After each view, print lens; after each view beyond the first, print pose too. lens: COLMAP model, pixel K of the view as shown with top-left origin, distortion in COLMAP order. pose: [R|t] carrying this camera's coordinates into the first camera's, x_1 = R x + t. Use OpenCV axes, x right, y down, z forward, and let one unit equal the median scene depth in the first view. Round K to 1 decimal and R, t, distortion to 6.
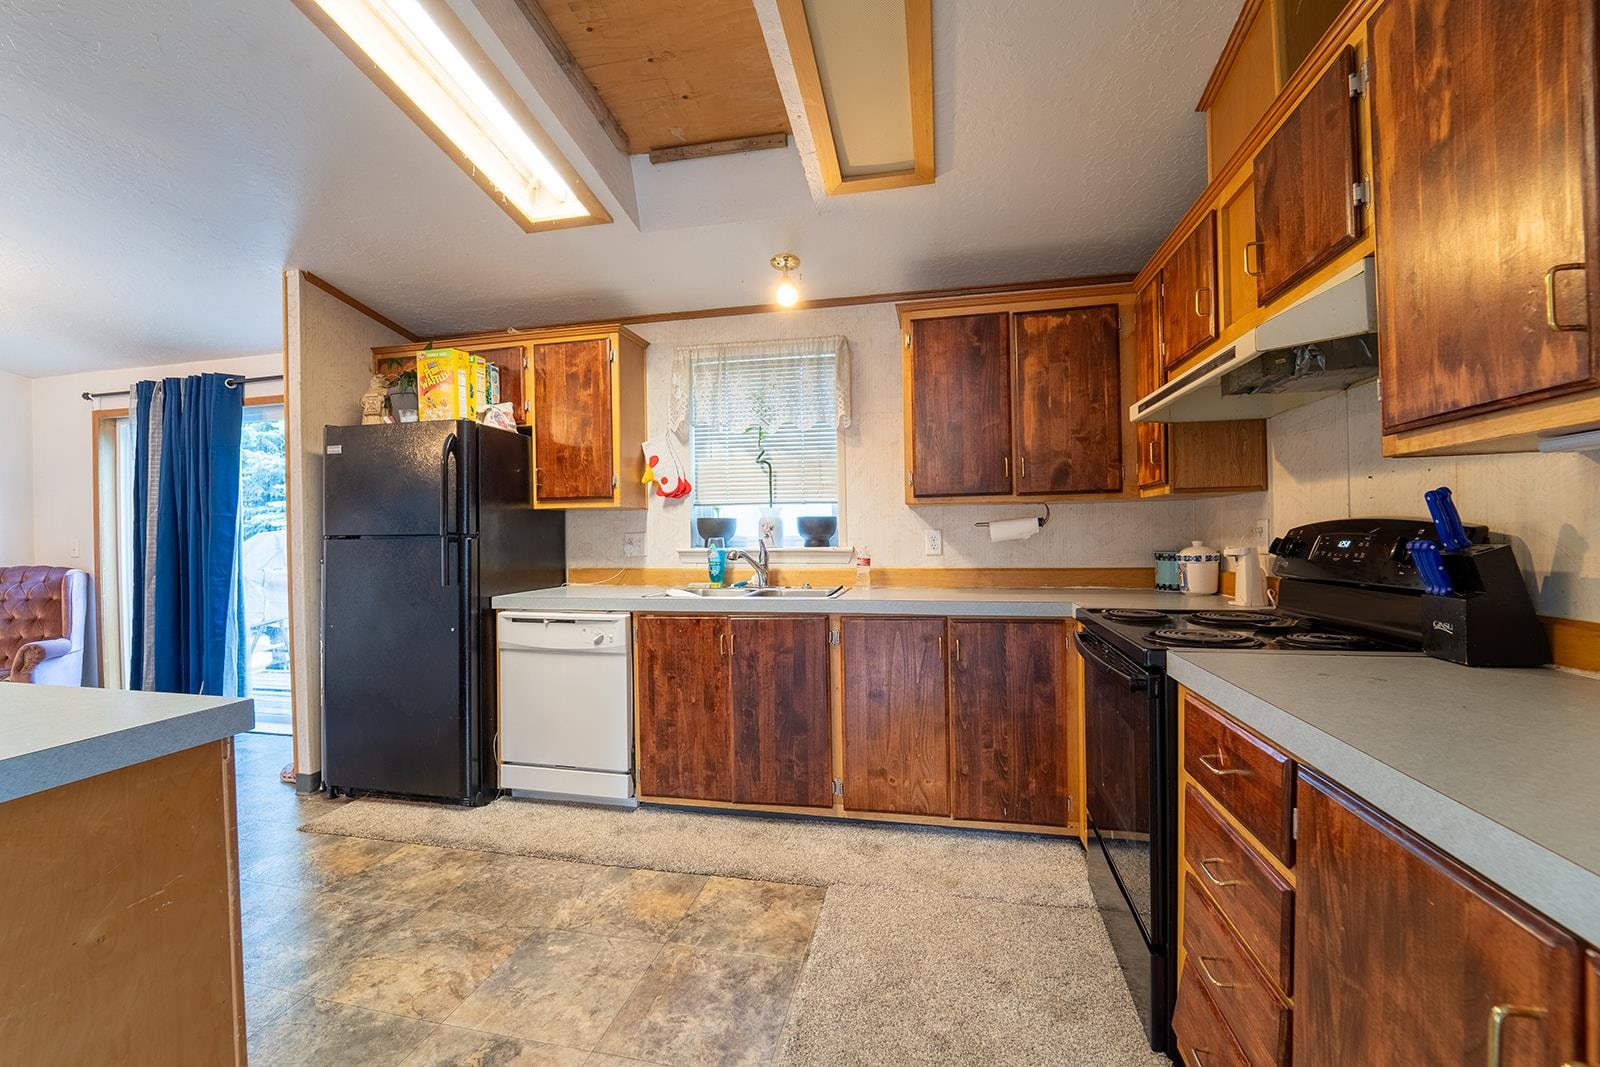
lens RADIAL K [[653.6, 0, 800.8], [0, 653.6, 539.2], [0, 0, 1]] dist [-0.023159, -0.001052]
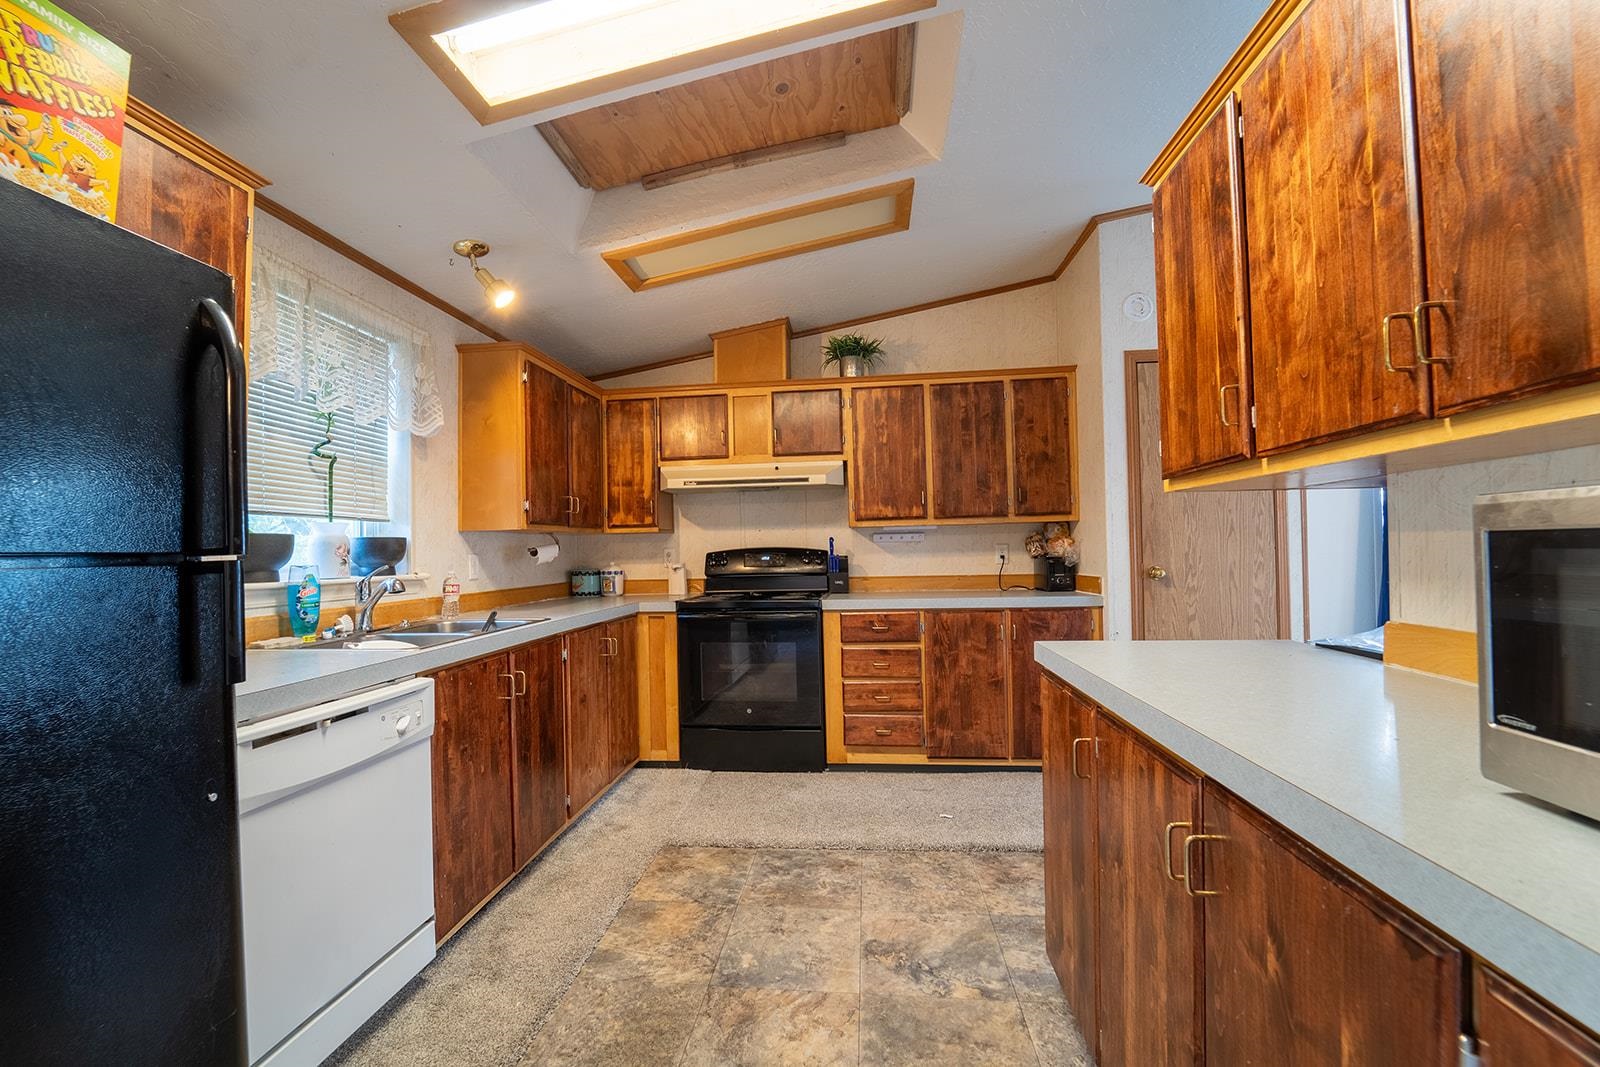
lens RADIAL K [[653.6, 0, 789.9], [0, 653.6, 535.9], [0, 0, 1]] dist [-0.023159, -0.001052]
pose [[-0.095038, 0.034648, 0.994871, -1.243565], [0.028361, 0.999083, -0.032085, 0.004576], [-0.995070, 0.025167, -0.095933, 0.892105]]
